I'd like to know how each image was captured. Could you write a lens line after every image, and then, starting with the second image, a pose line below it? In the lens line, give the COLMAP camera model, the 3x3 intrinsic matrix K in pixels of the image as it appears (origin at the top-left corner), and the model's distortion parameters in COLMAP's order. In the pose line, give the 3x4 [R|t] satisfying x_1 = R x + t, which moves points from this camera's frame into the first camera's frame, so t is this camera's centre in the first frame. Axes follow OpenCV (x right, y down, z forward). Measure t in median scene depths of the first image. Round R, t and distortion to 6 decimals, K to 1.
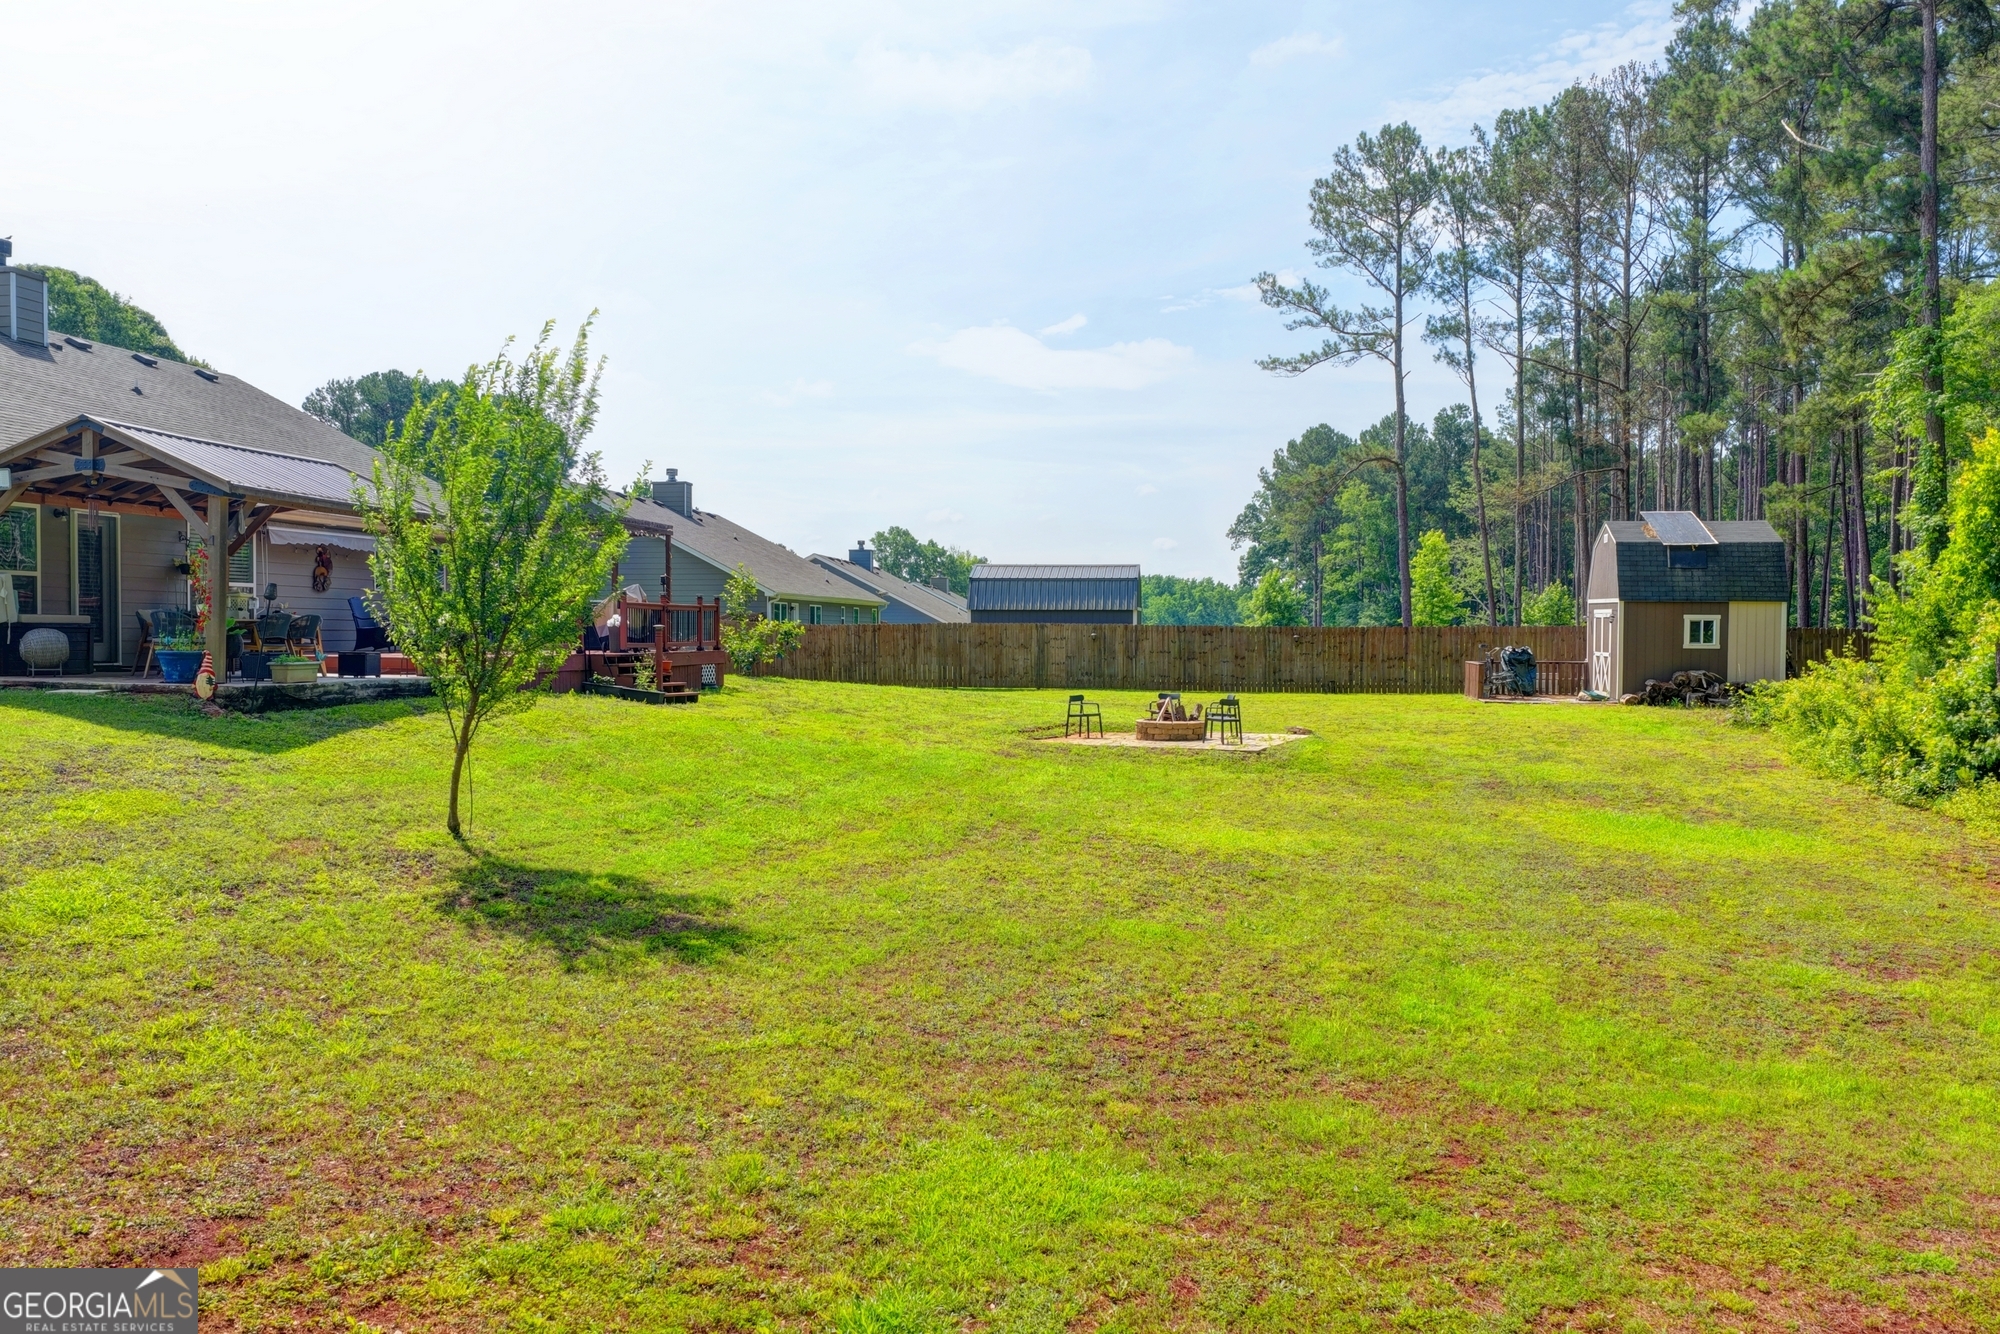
lens RADIAL K [[1585.7, 0, 1011.8], [0, 1585.7, 667.1], [0, 0, 1]] dist [-0.005856, 0.001289]
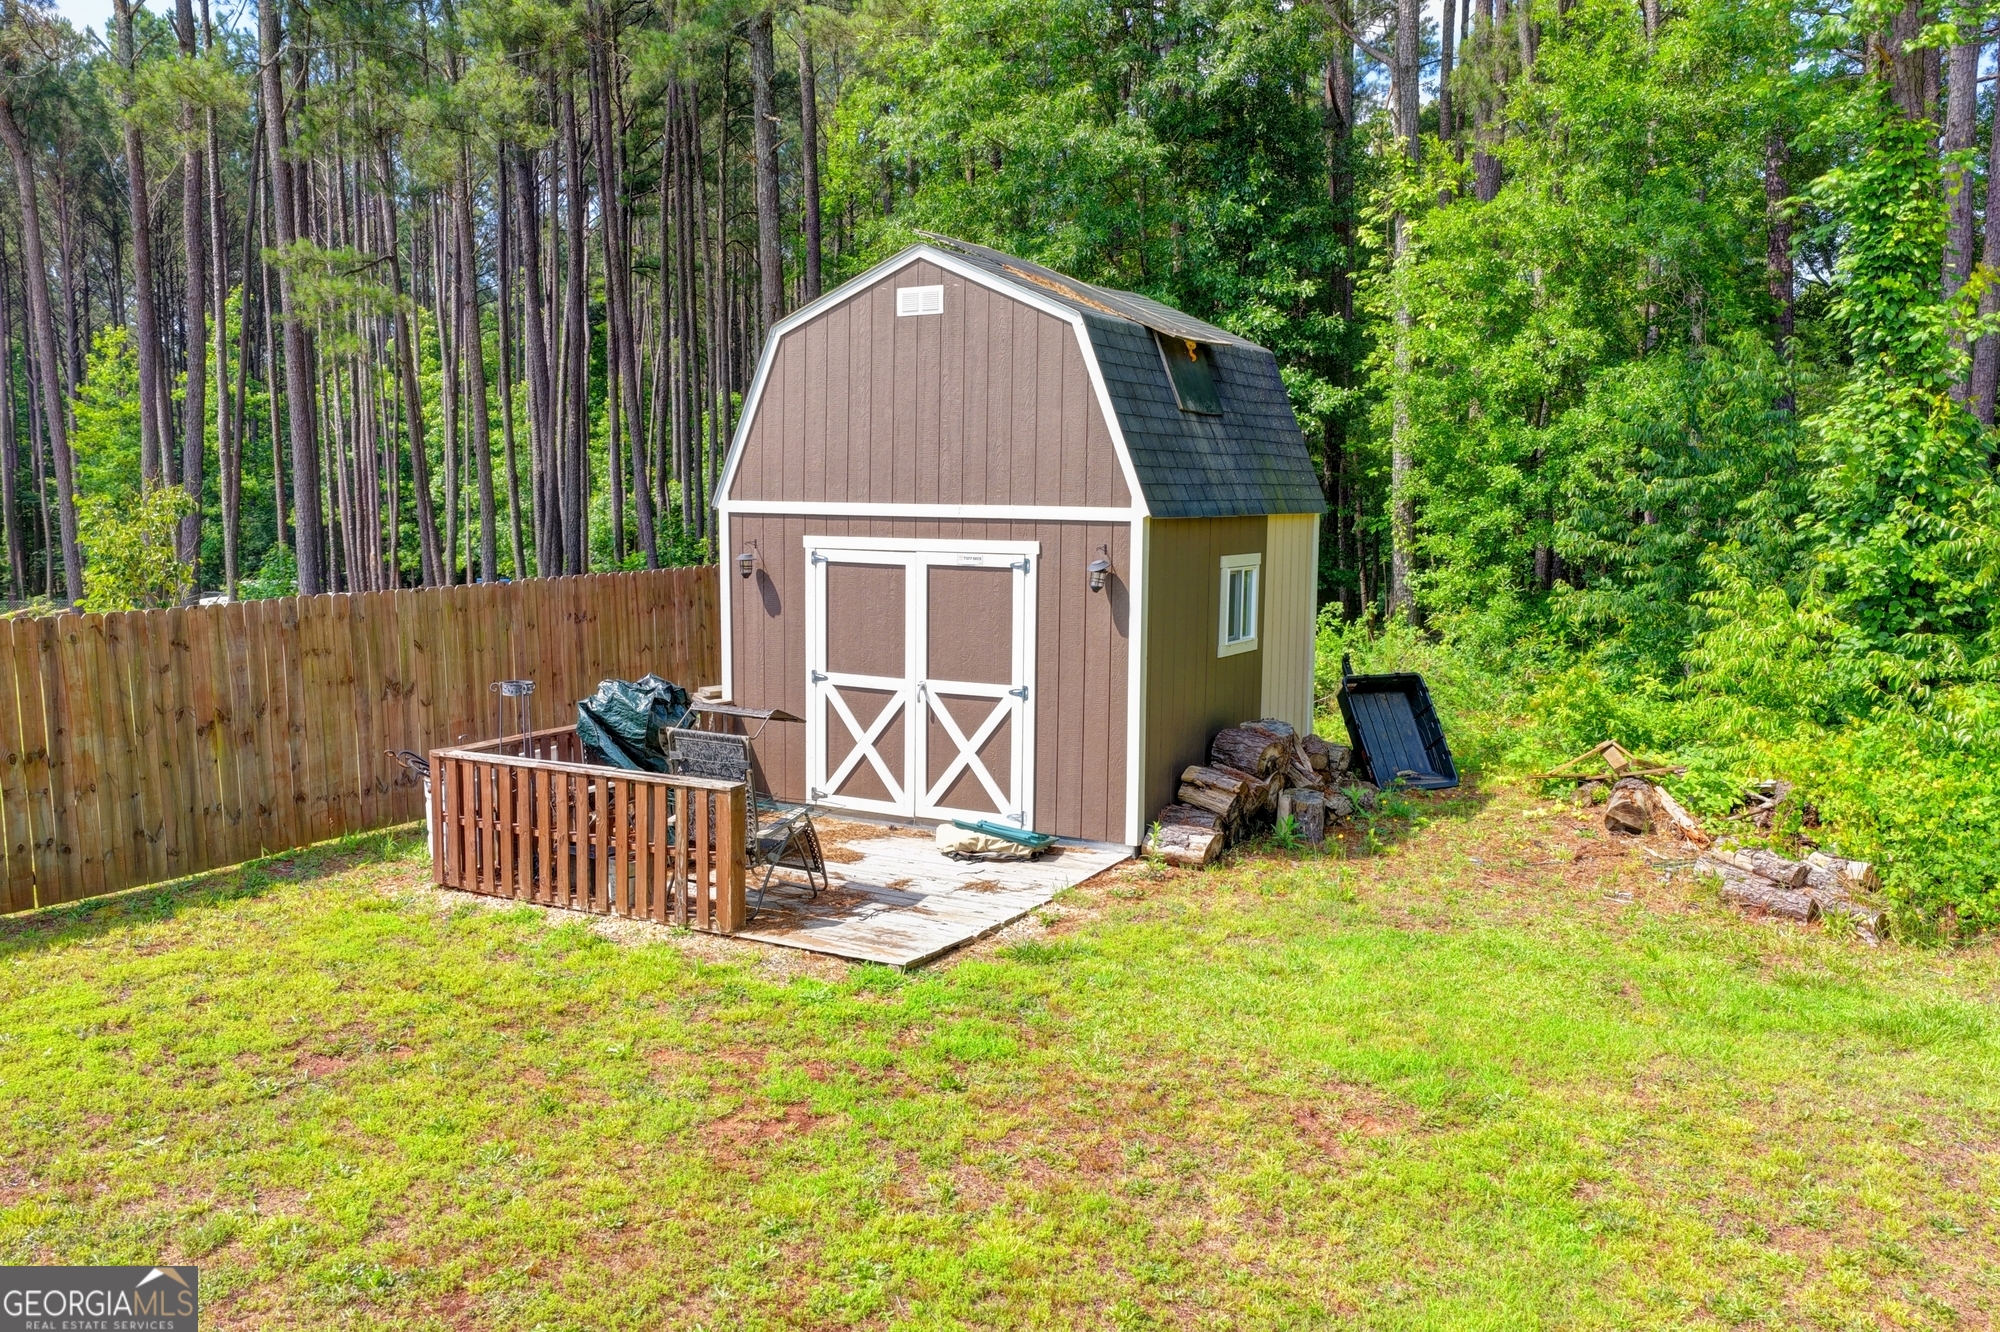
lens RADIAL K [[1649.2, 0, 1000.0], [0, 1649.2, 666.0], [0, 0, 1]] dist [-0.008952, 0.011715]
pose [[0.357706, -0.107664, 0.927607, 0.042759], [0.024172, 0.994066, 0.106057, -0.023342], [-0.933521, -0.015515, 0.358186, 0.449417]]
